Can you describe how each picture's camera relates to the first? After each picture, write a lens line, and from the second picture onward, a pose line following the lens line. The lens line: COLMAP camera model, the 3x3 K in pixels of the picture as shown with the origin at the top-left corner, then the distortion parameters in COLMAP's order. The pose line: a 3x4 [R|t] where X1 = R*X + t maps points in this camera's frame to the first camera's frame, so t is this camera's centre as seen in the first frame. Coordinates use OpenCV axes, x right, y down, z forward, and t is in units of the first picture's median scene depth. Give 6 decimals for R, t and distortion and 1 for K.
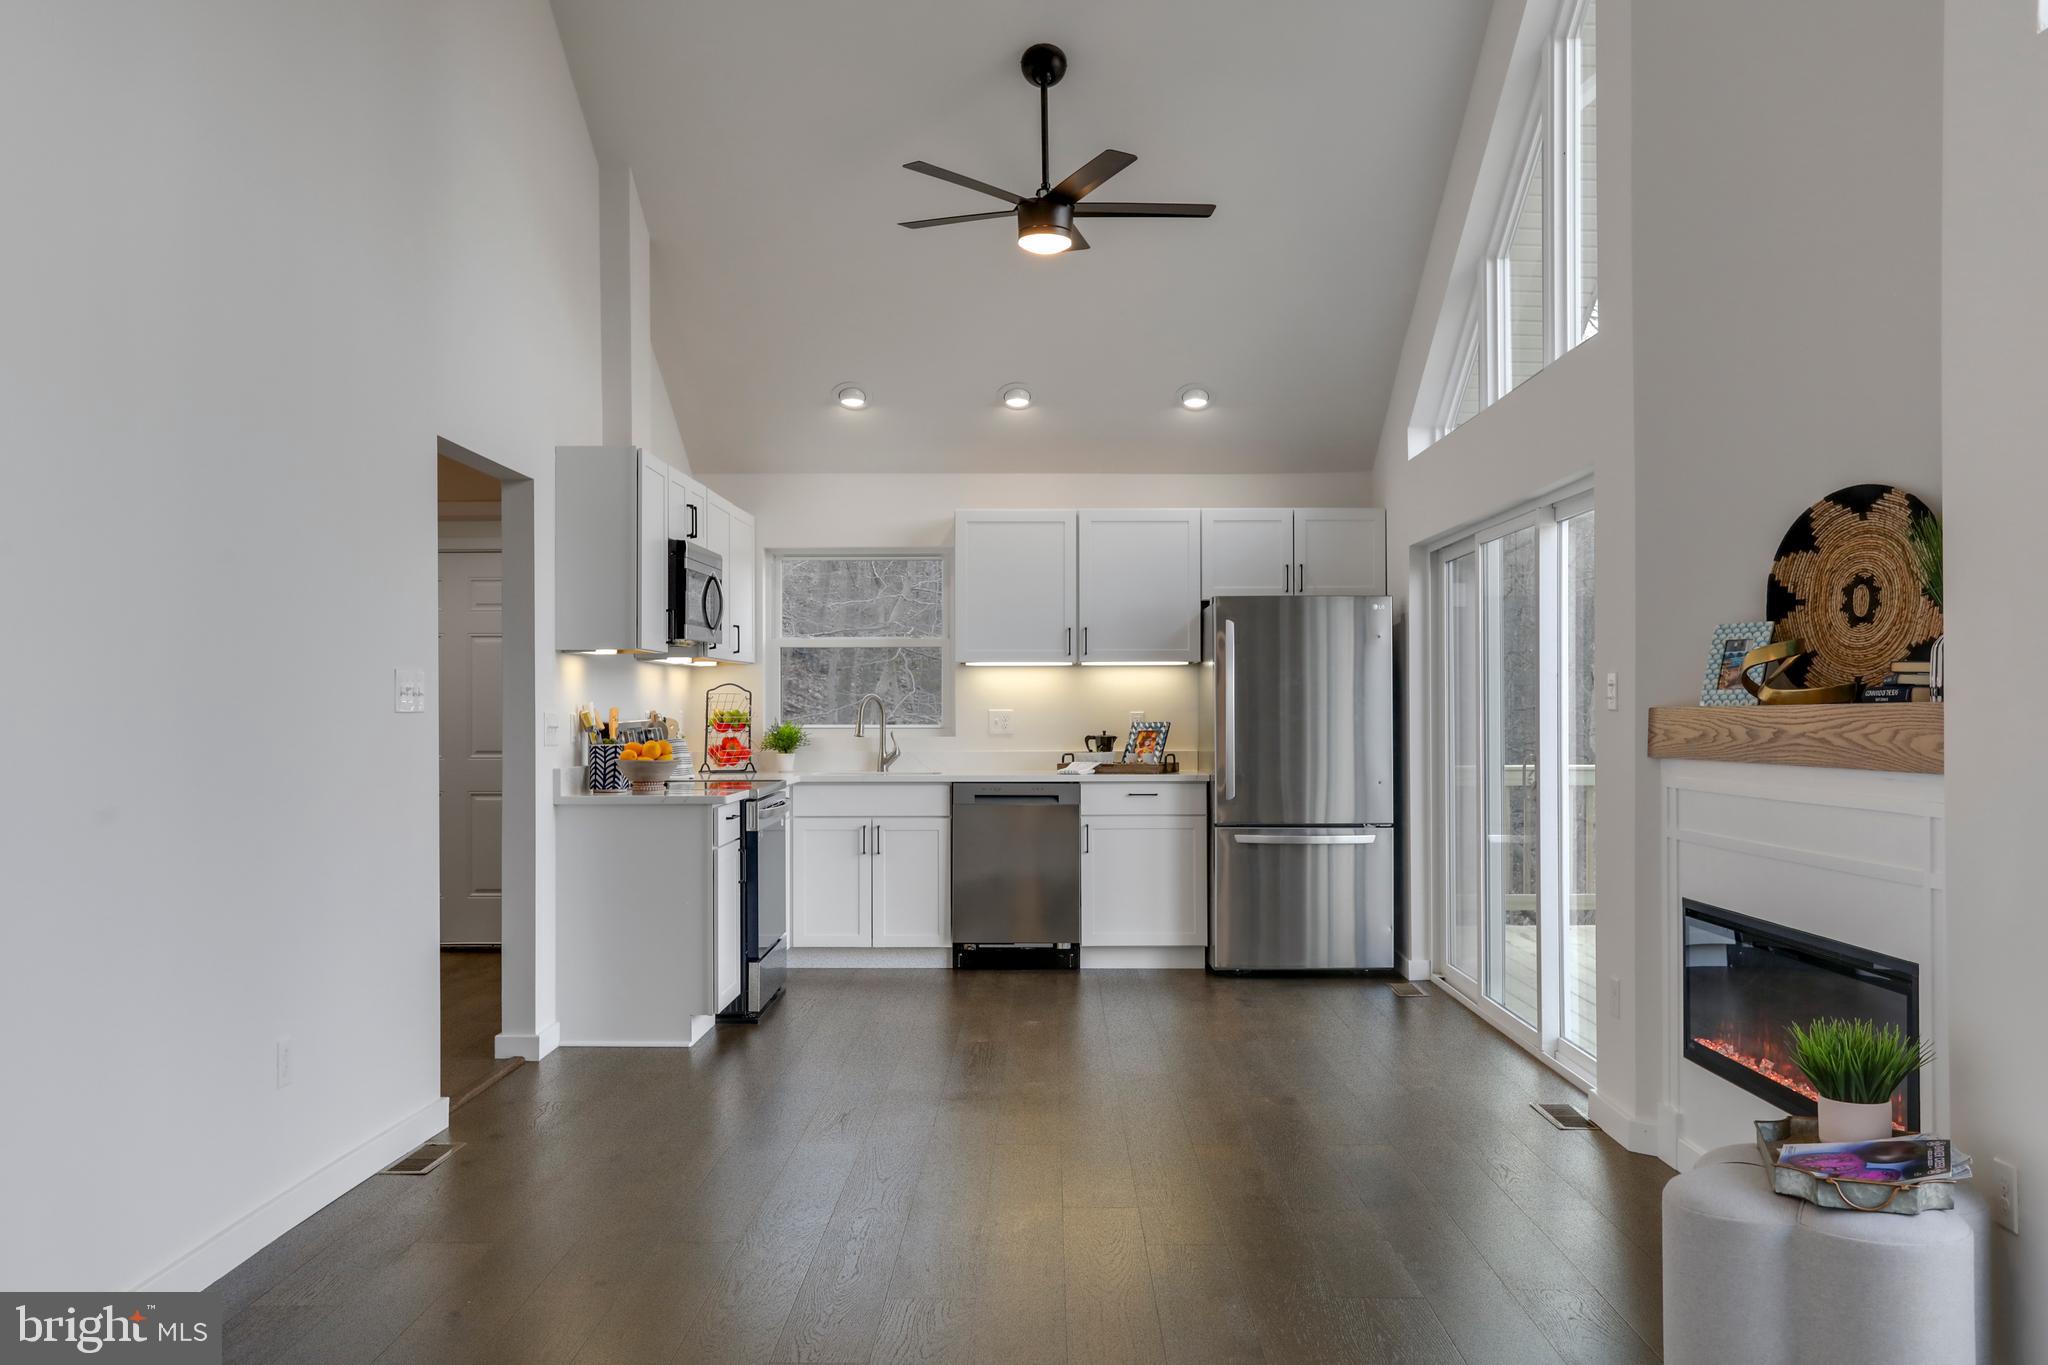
lens RADIAL K [[1763.3, 0, 1024.0], [0, 1763.3, 682.5], [0, 0, 1]] dist [0.035973, 0.006090]
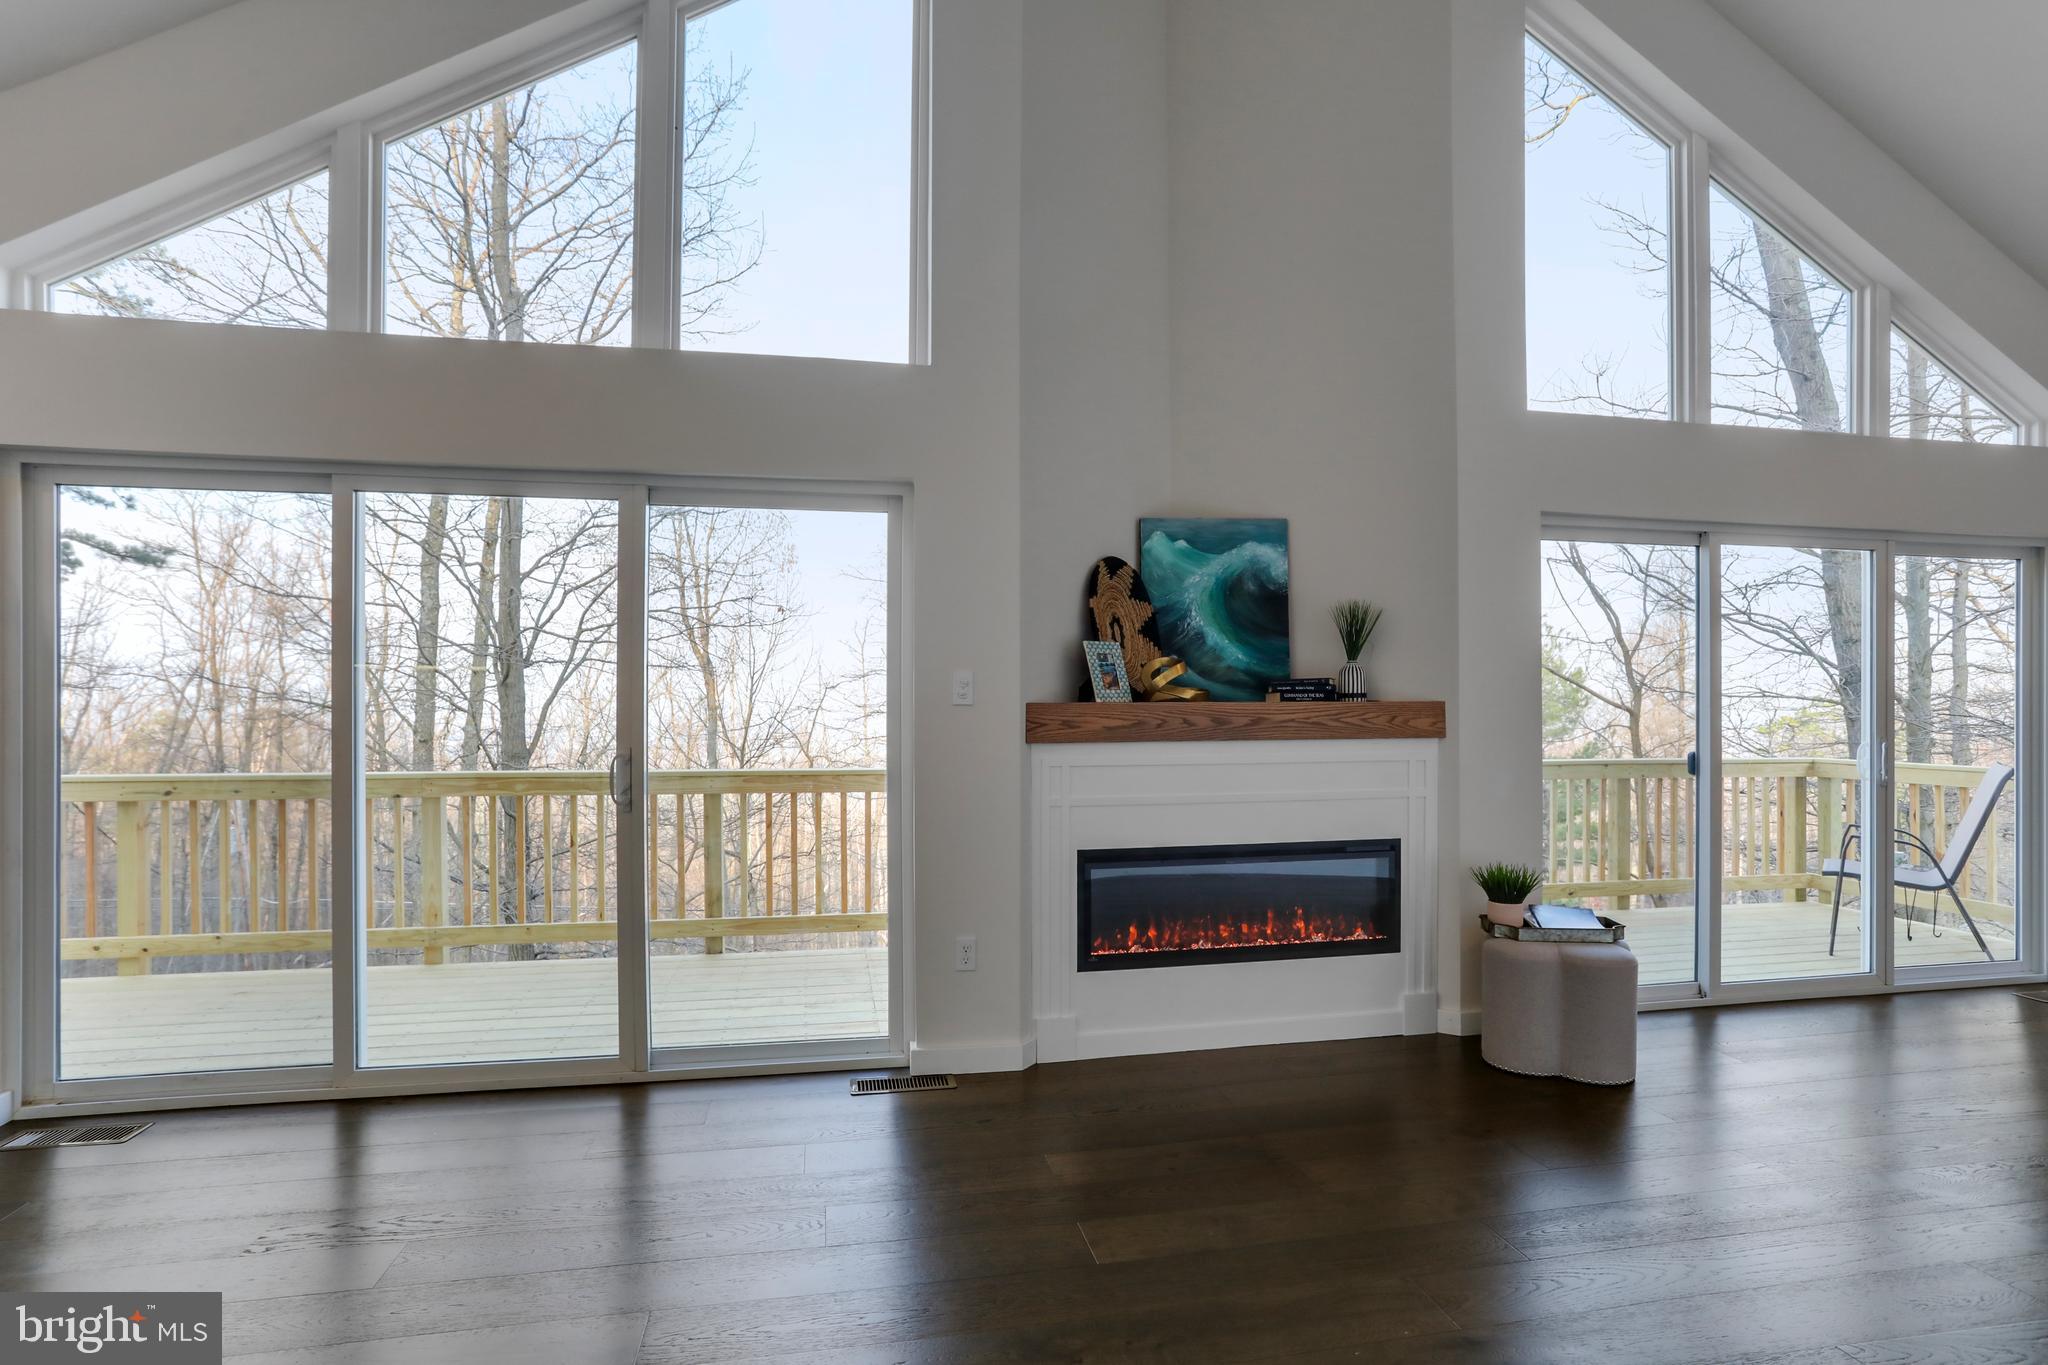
lens RADIAL K [[1016.9, 0, 1022.8], [0, 1016.9, 705.2], [0, 0, 1]] dist [-0.042552, 0.030403]
pose [[-0.200739, 0.001343, 0.979644, -0.267990], [-0.015725, 0.999866, -0.004593, 0.015239], [-0.979519, -0.016327, -0.200691, 0.918979]]
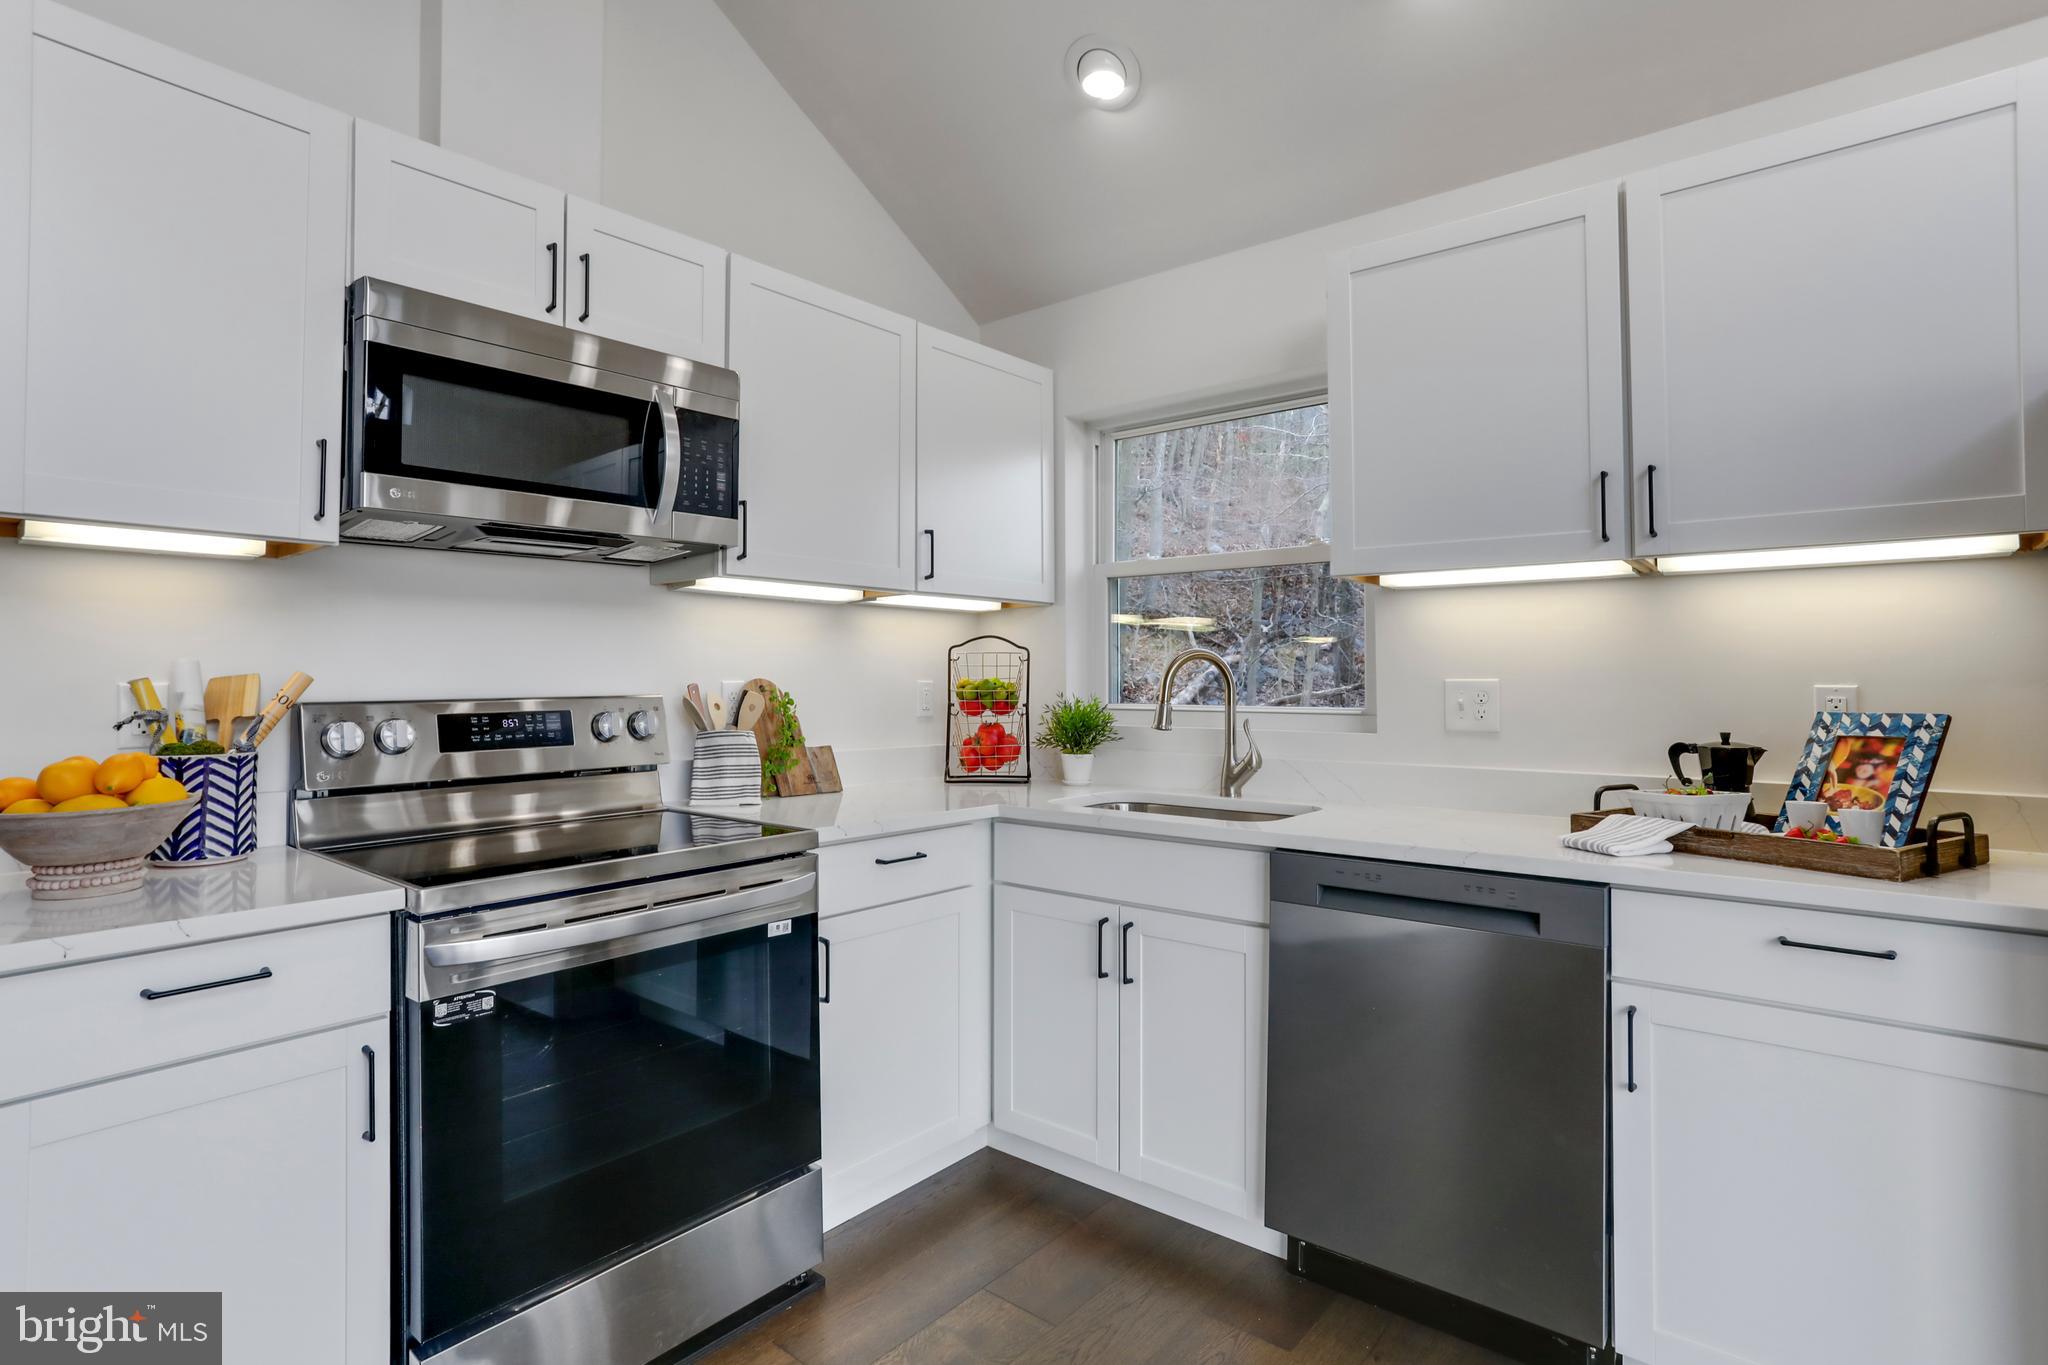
lens RADIAL K [[1015.0, 0, 1011.2], [0, 1015.0, 641.2], [0, 0, 1]] dist [-0.049801, 0.028337]
pose [[0.774865, -0.022103, -0.631740, 0.089047], [0.007178, 0.999632, -0.026171, 0.016401], [0.632086, 0.015745, 0.774738, 1.028109]]
